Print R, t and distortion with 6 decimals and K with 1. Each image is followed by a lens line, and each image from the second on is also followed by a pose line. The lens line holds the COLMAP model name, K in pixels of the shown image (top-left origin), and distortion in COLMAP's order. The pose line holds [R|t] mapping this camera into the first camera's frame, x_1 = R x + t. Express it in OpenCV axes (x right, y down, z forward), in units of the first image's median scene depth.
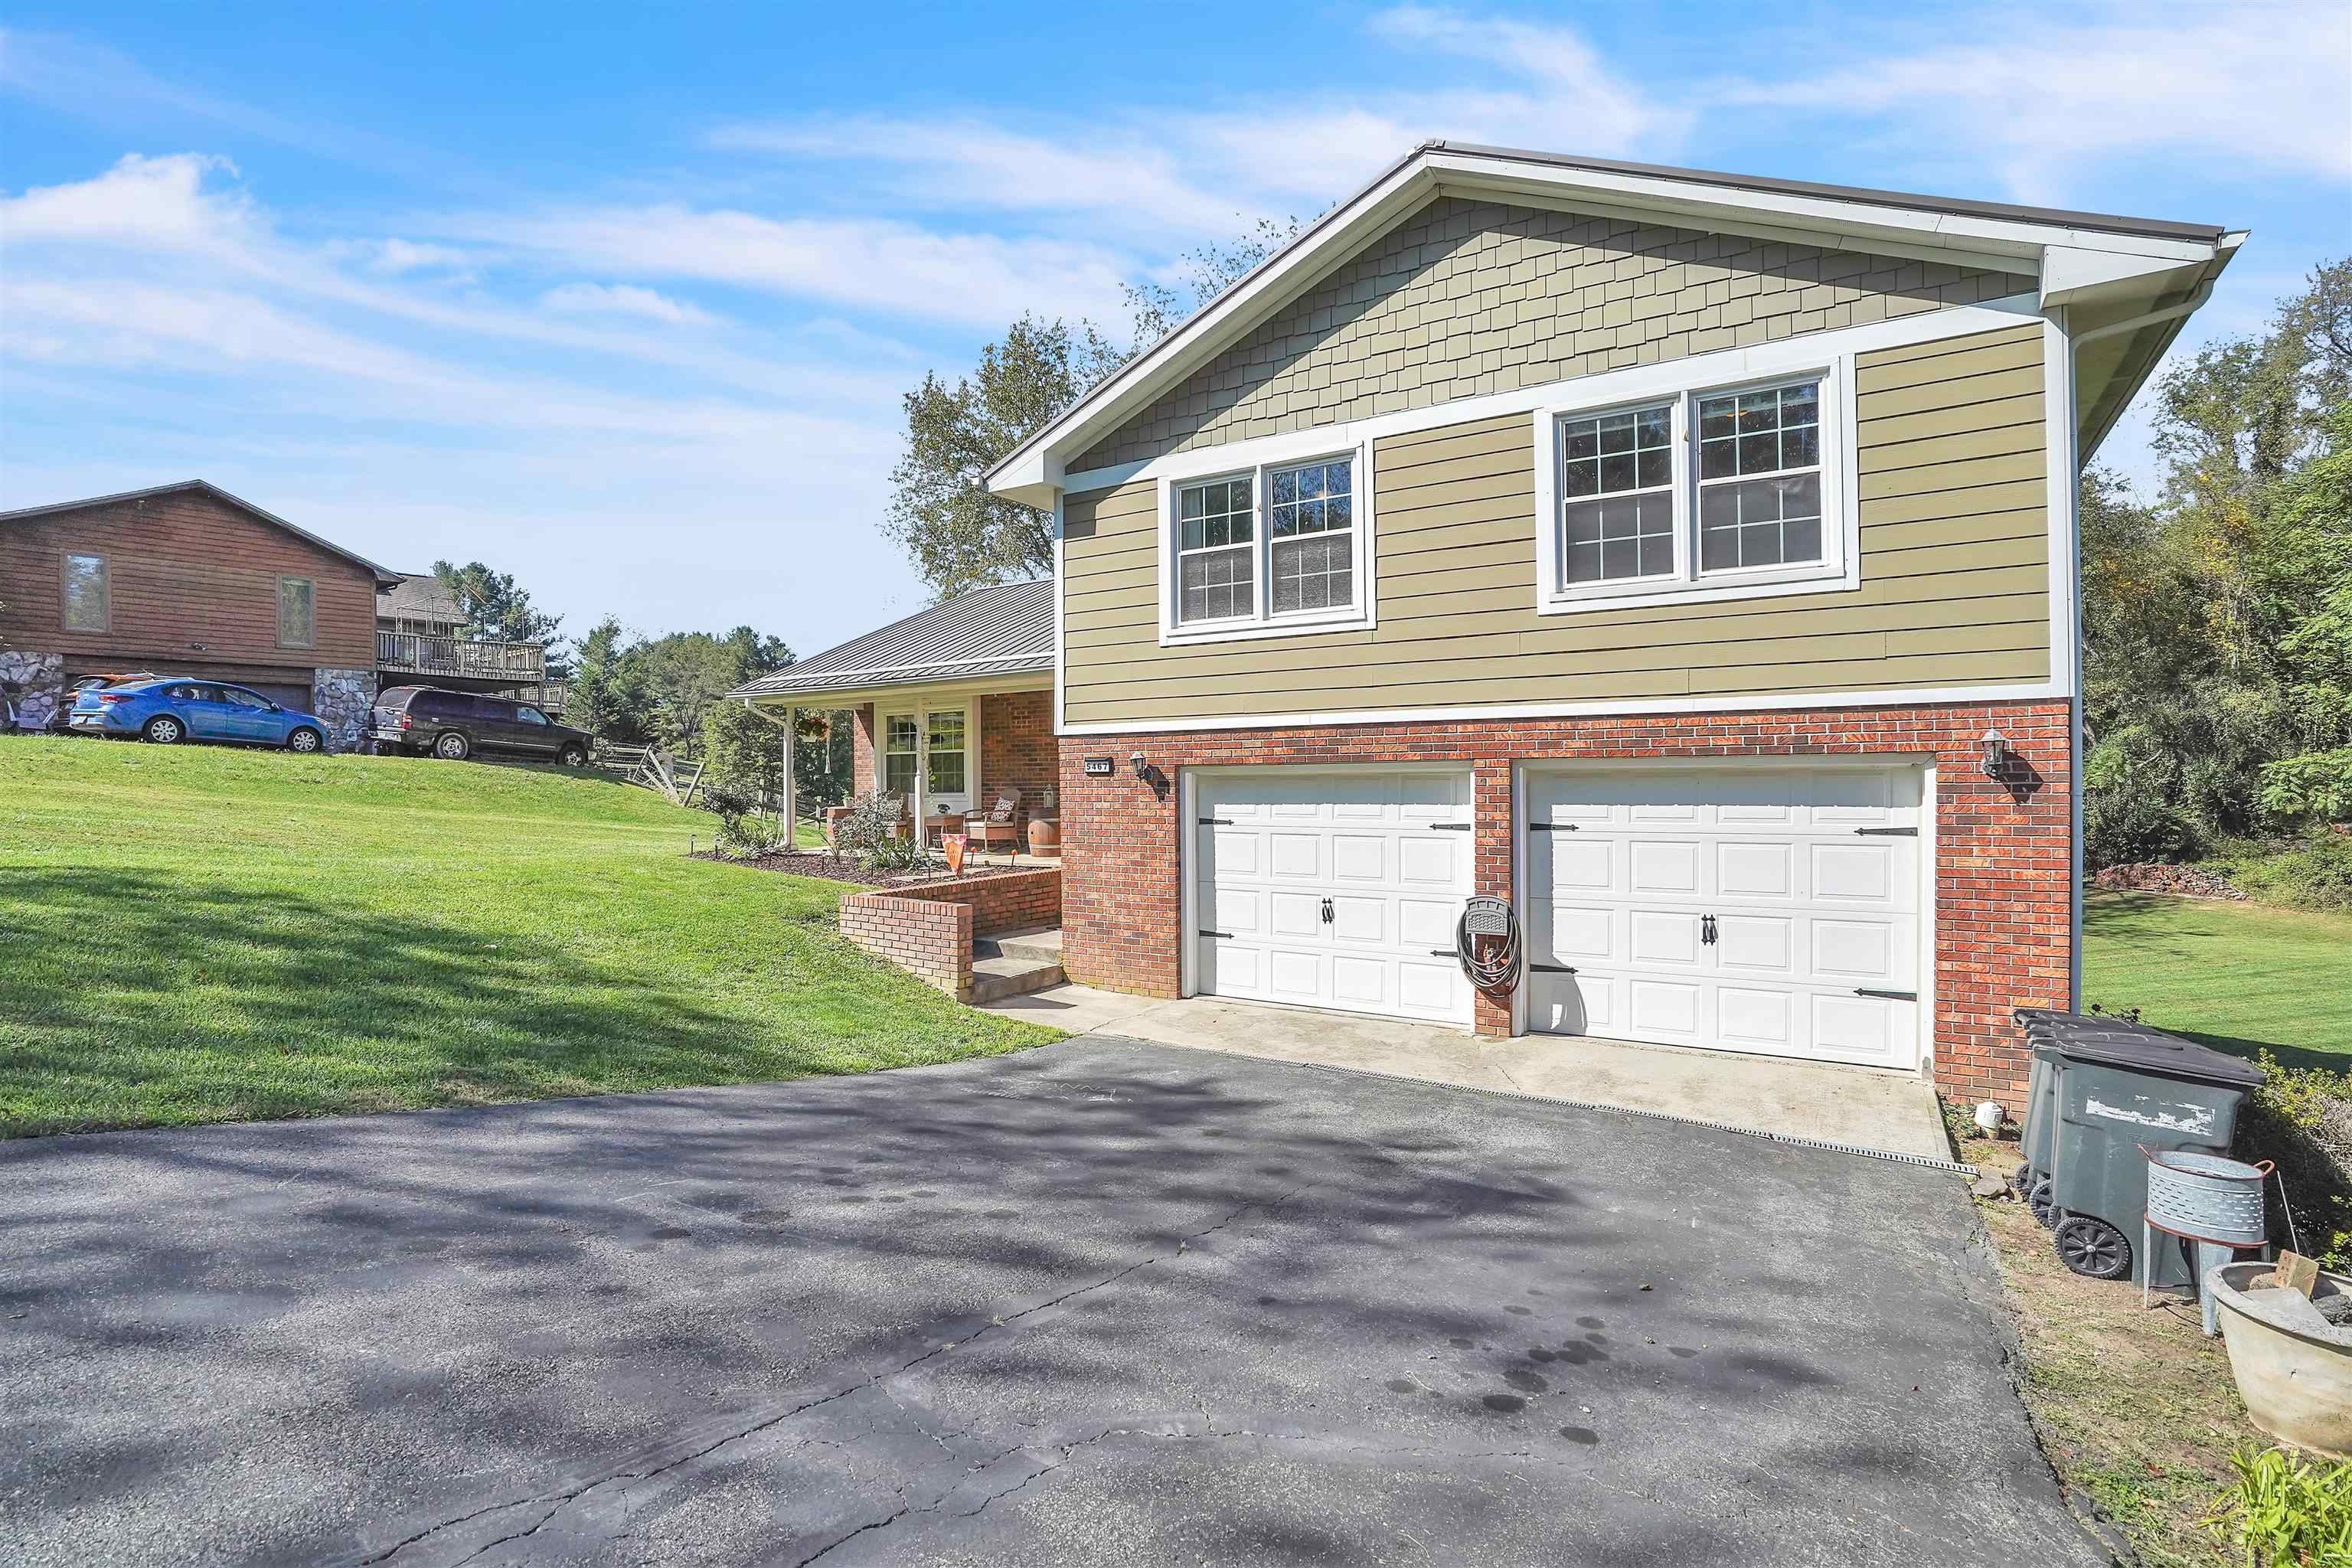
lens RADIAL K [[1101.9, 0, 1156.1], [0, 1101.9, 779.9], [0, 0, 1]] dist [-0.057767, 0.022592]
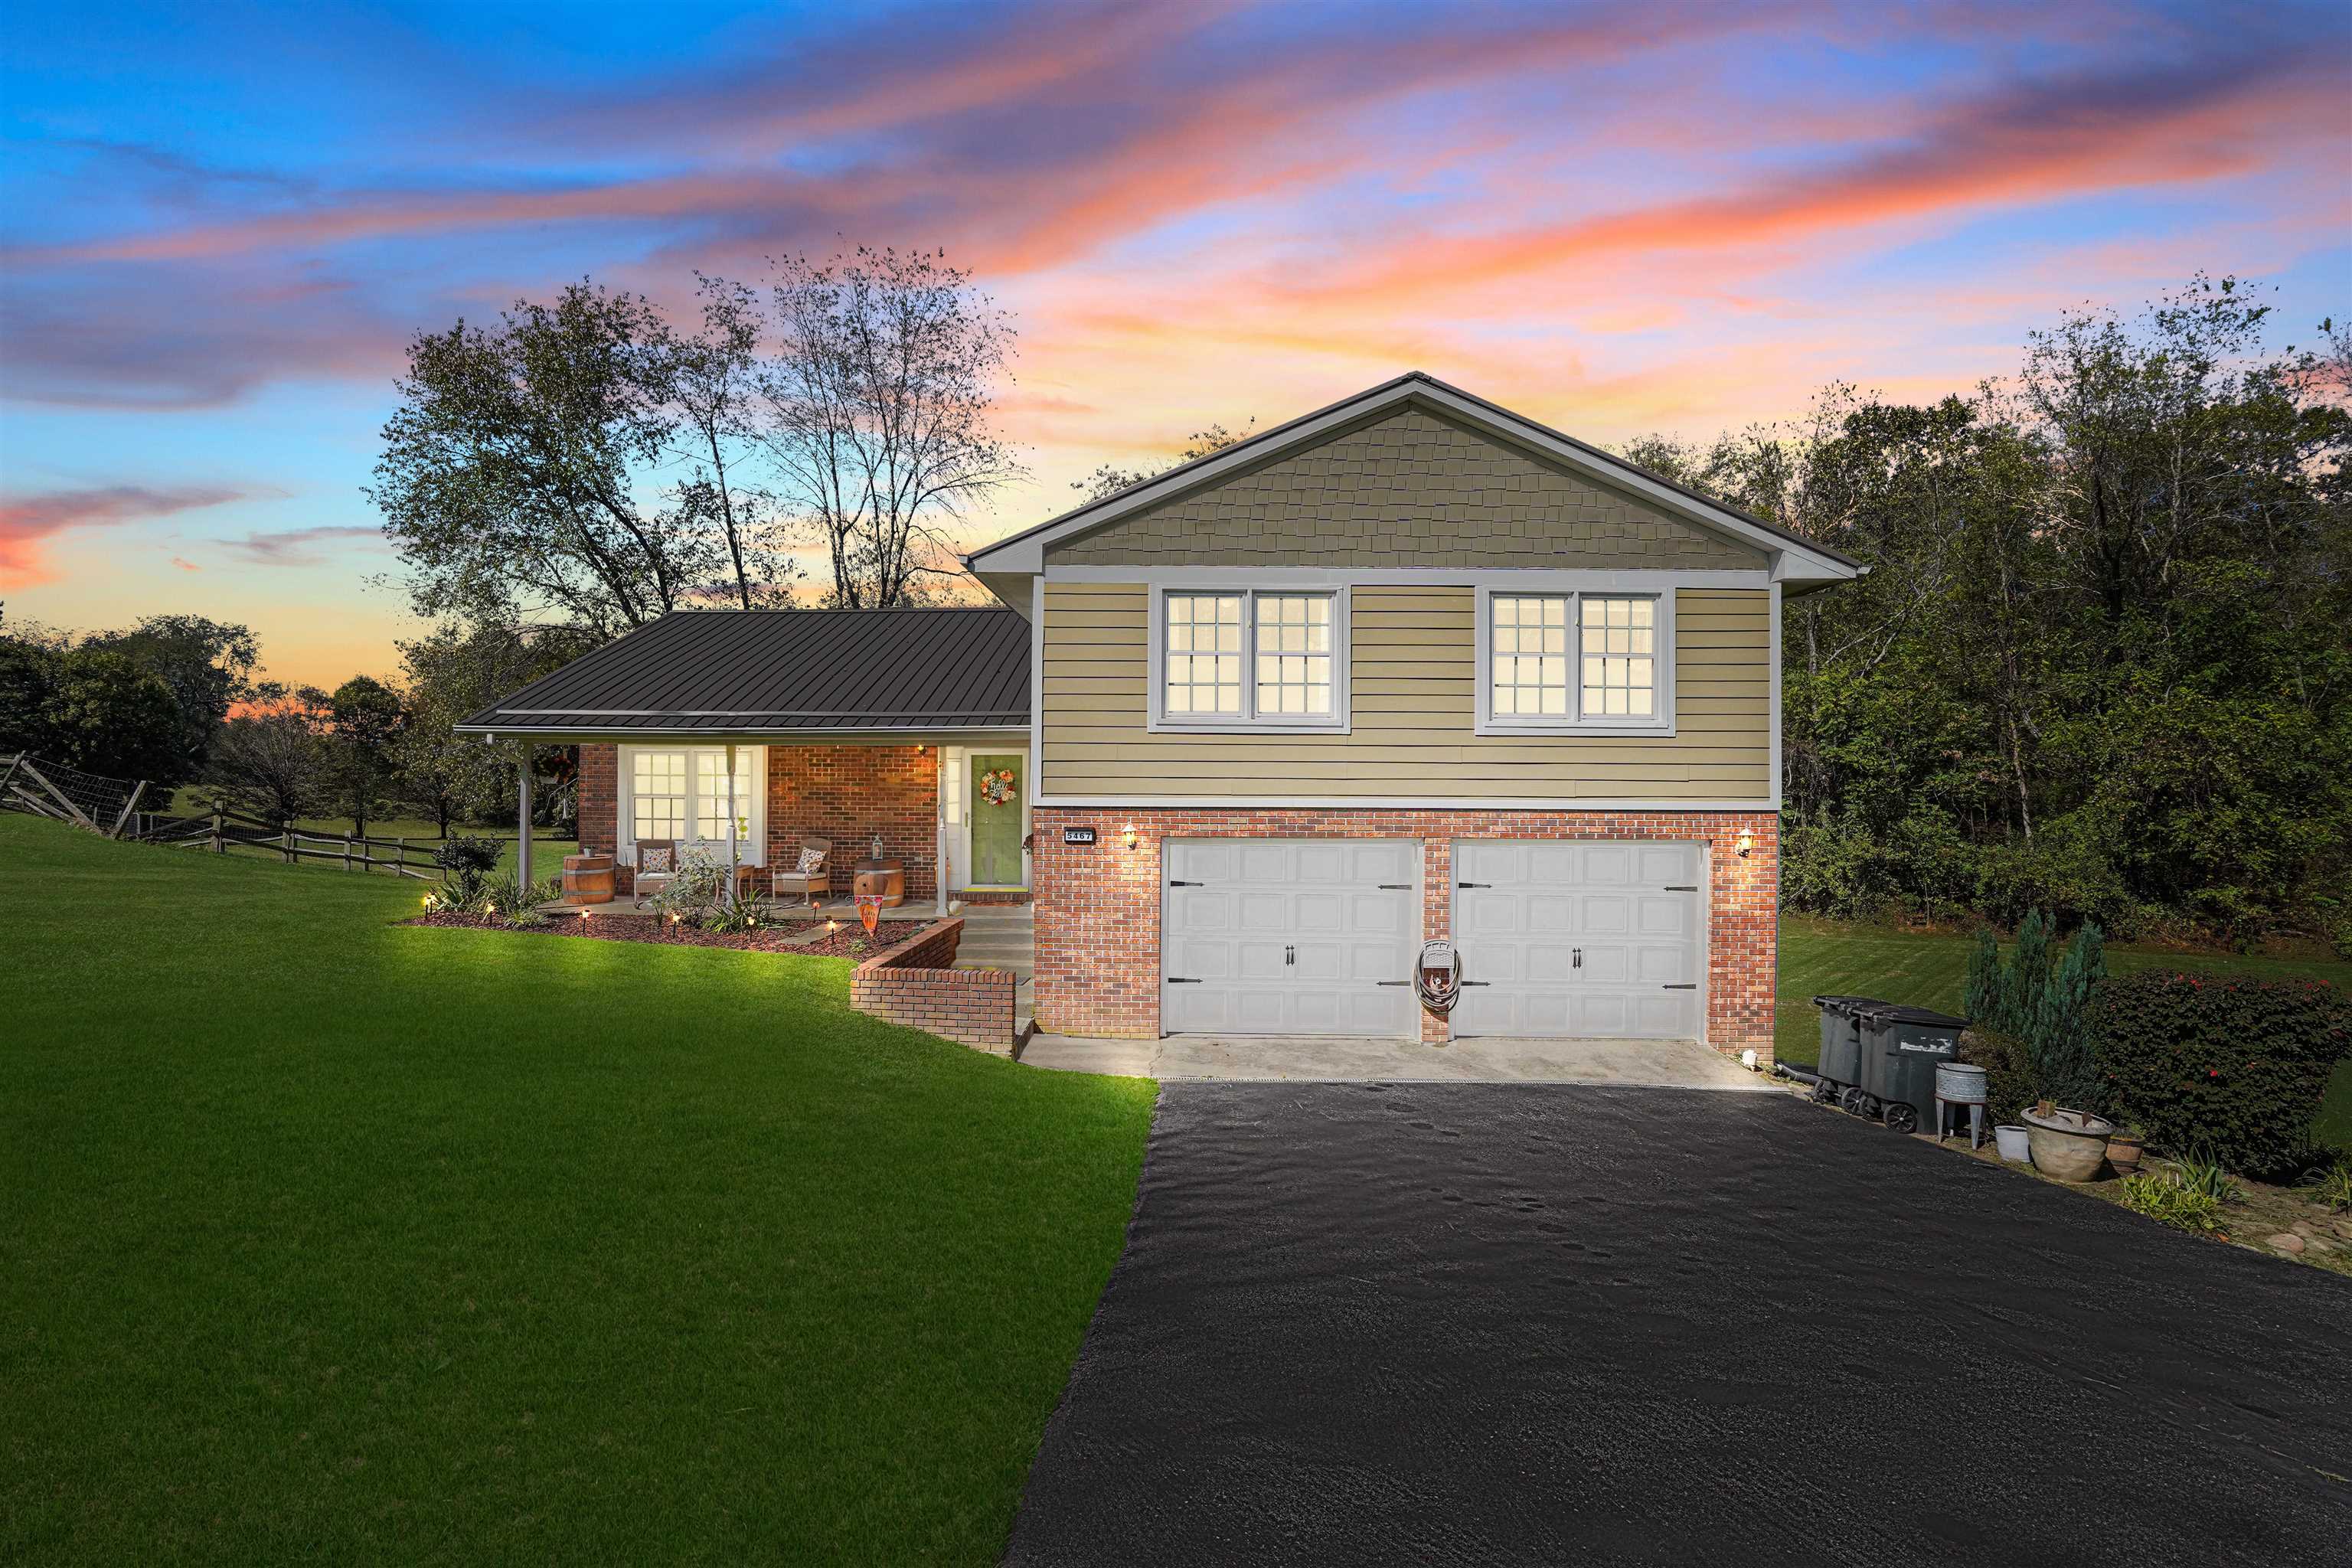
lens RADIAL K [[1101.9, 0, 1156.1], [0, 1101.9, 779.9], [0, 0, 1]] dist [-0.057767, 0.022592]
pose [[0.854630, 0.015627, 0.519002, -0.556881], [-0.013942, 0.999877, -0.007149, -0.060740], [-0.519050, -0.001126, 0.854743, 0.017214]]
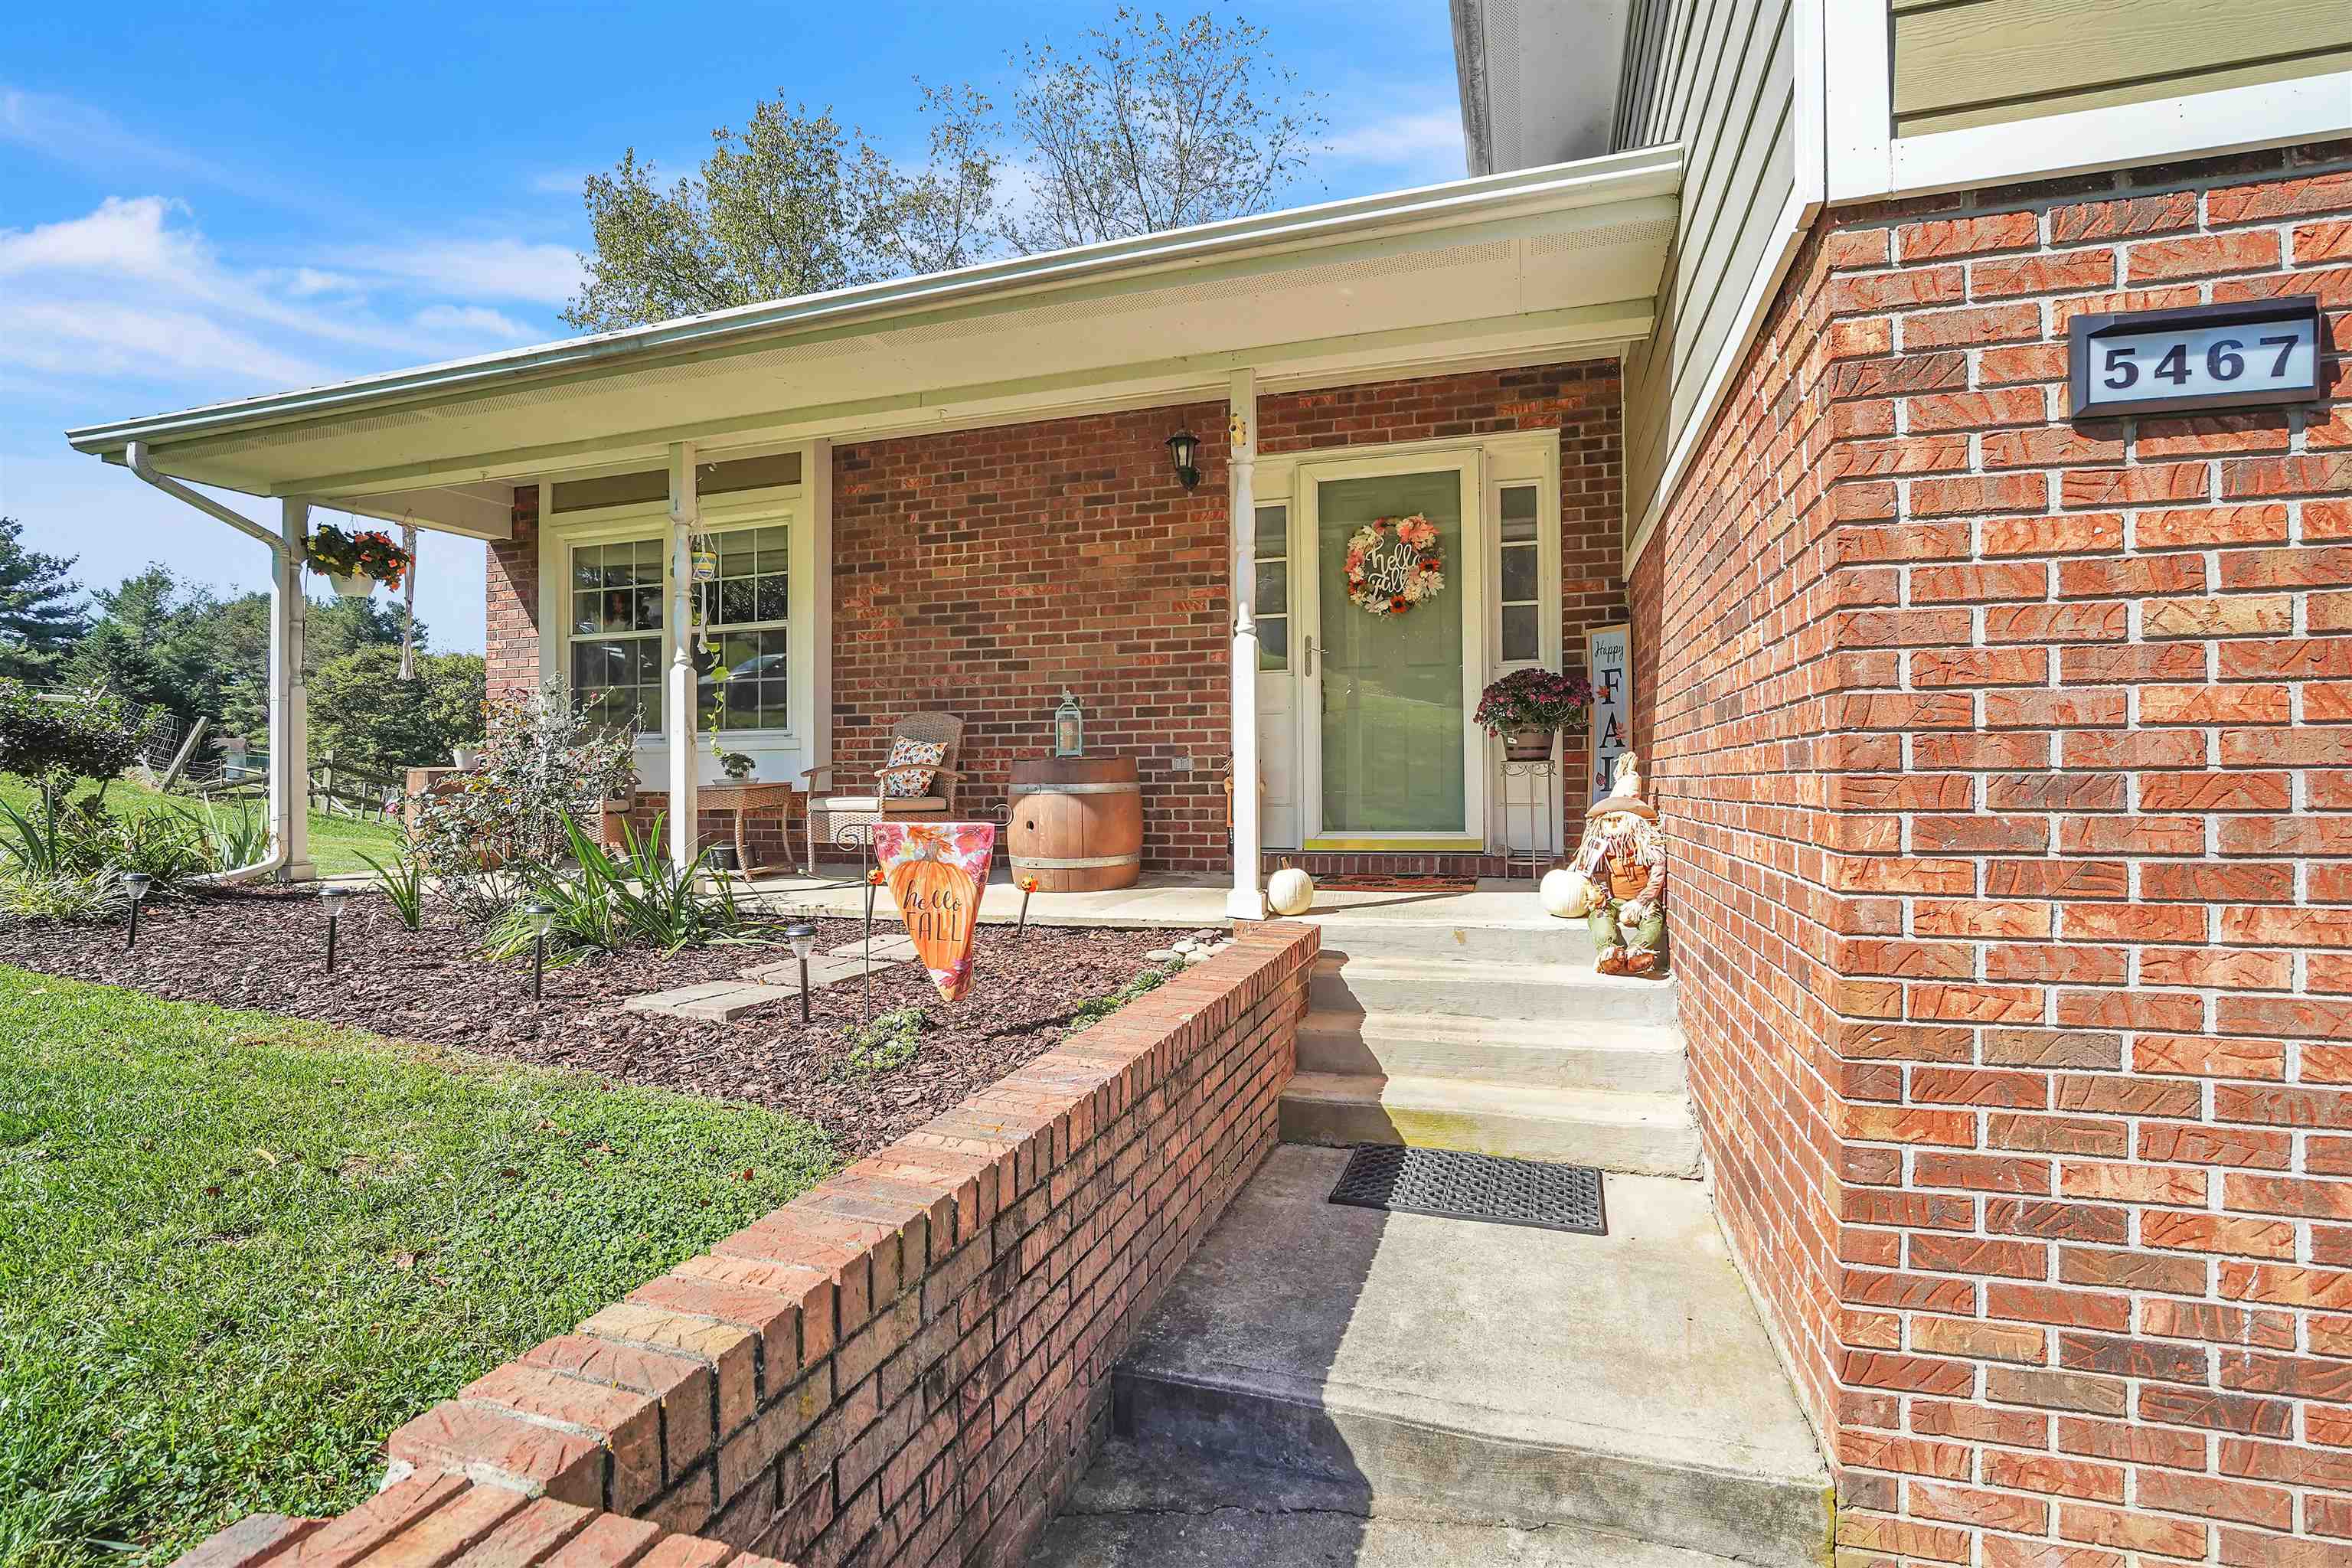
lens RADIAL K [[1101.9, 0, 1156.1], [0, 1101.9, 779.9], [0, 0, 1]] dist [-0.057767, 0.022592]
pose [[0.962720, 0.004197, 0.270467, -0.233551], [-0.003294, 0.999987, -0.003795, 0.047705], [-0.270479, 0.002763, 0.962722, 0.888730]]
